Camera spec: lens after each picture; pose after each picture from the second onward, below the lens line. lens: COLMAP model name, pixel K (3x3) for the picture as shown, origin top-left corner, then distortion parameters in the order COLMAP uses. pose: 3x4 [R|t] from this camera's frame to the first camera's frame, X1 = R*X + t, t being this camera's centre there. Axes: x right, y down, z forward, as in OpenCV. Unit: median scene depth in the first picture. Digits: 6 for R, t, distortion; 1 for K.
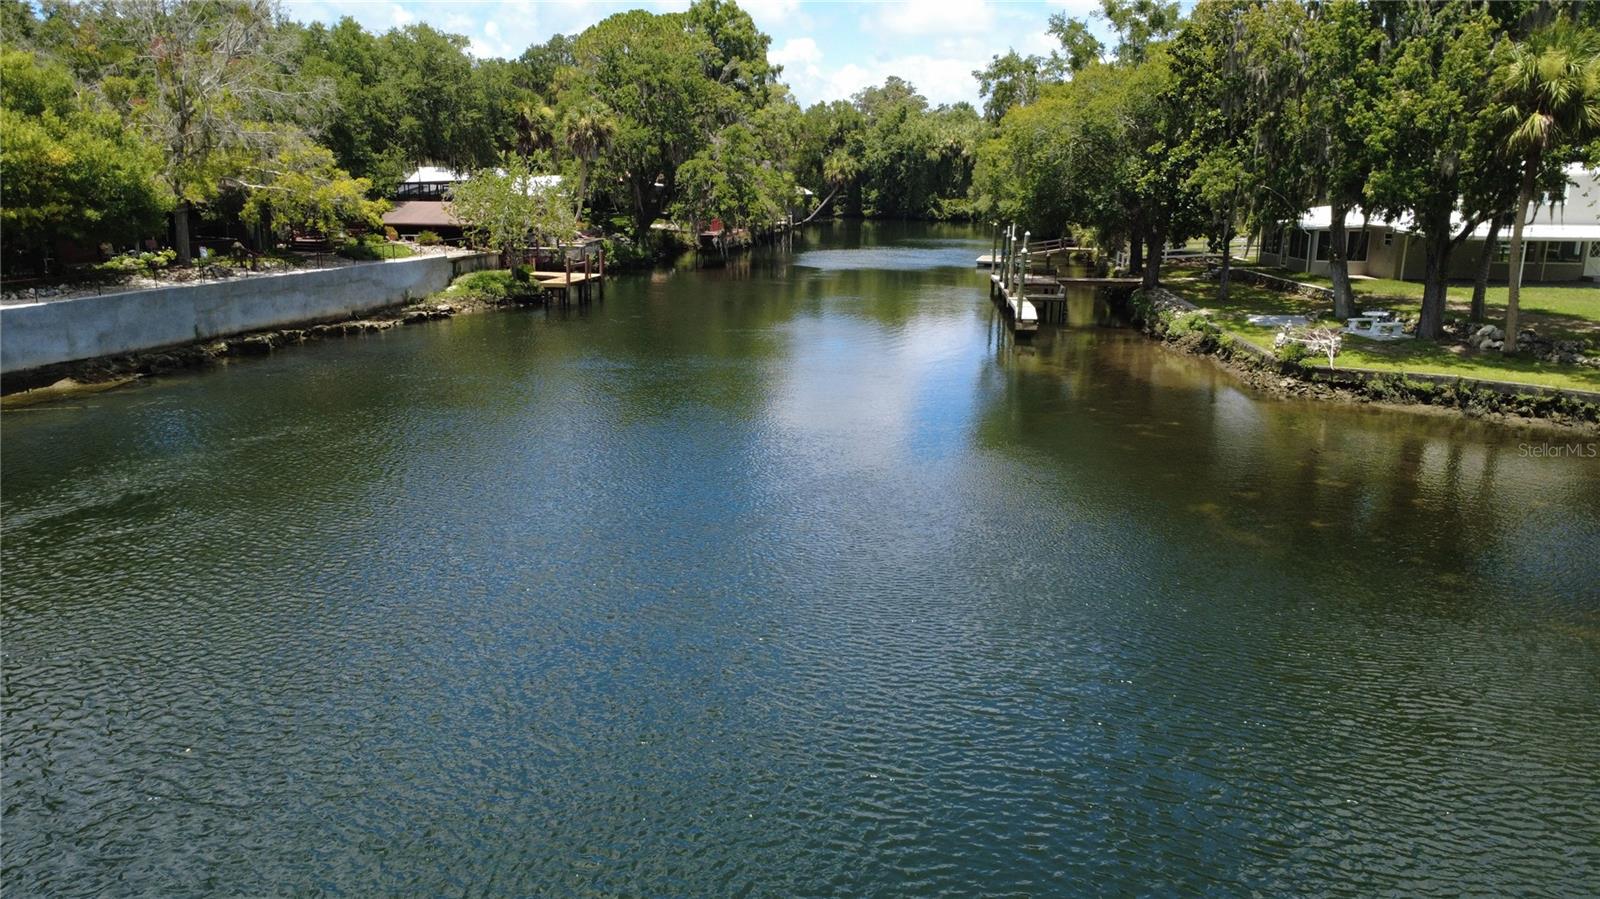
lens RADIAL K [[1155.6, 0, 806.4], [0, 1155.6, 445.5], [0, 0, 1]] dist [0.002862, -0.005513]
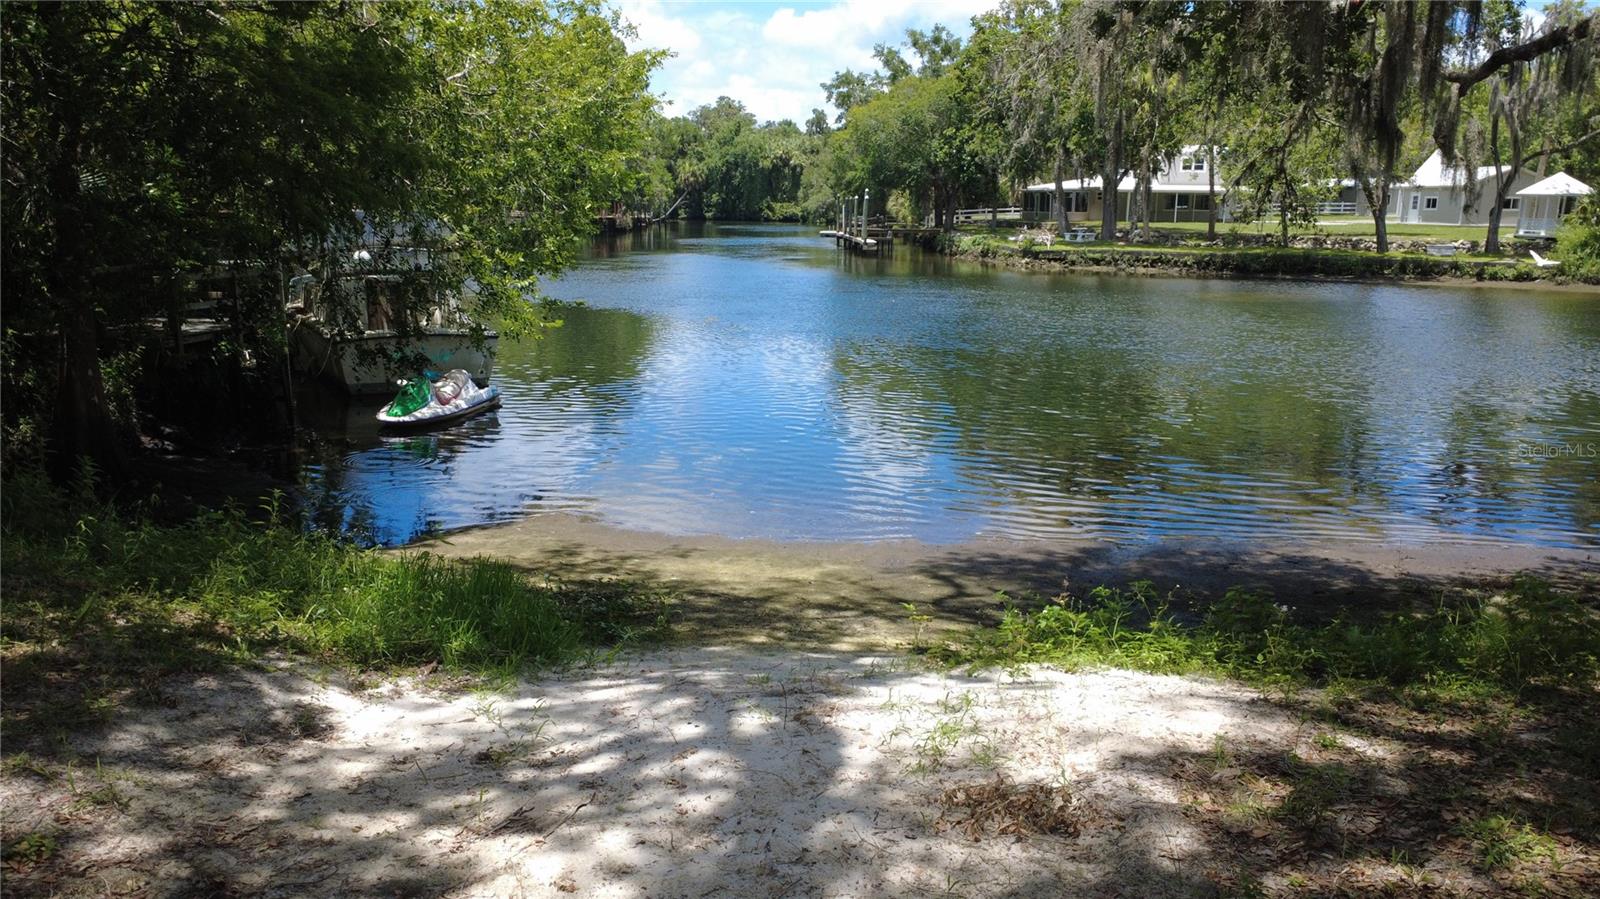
lens RADIAL K [[1155.6, 0, 793.1], [0, 1155.6, 458.7], [0, 0, 1]] dist [0.002862, -0.005513]
pose [[0.988996, -0.031123, 0.144634, -0.112902], [0.032562, 0.999441, -0.007587, 0.148731], [-0.144317, 0.012213, 0.989456, -0.397678]]
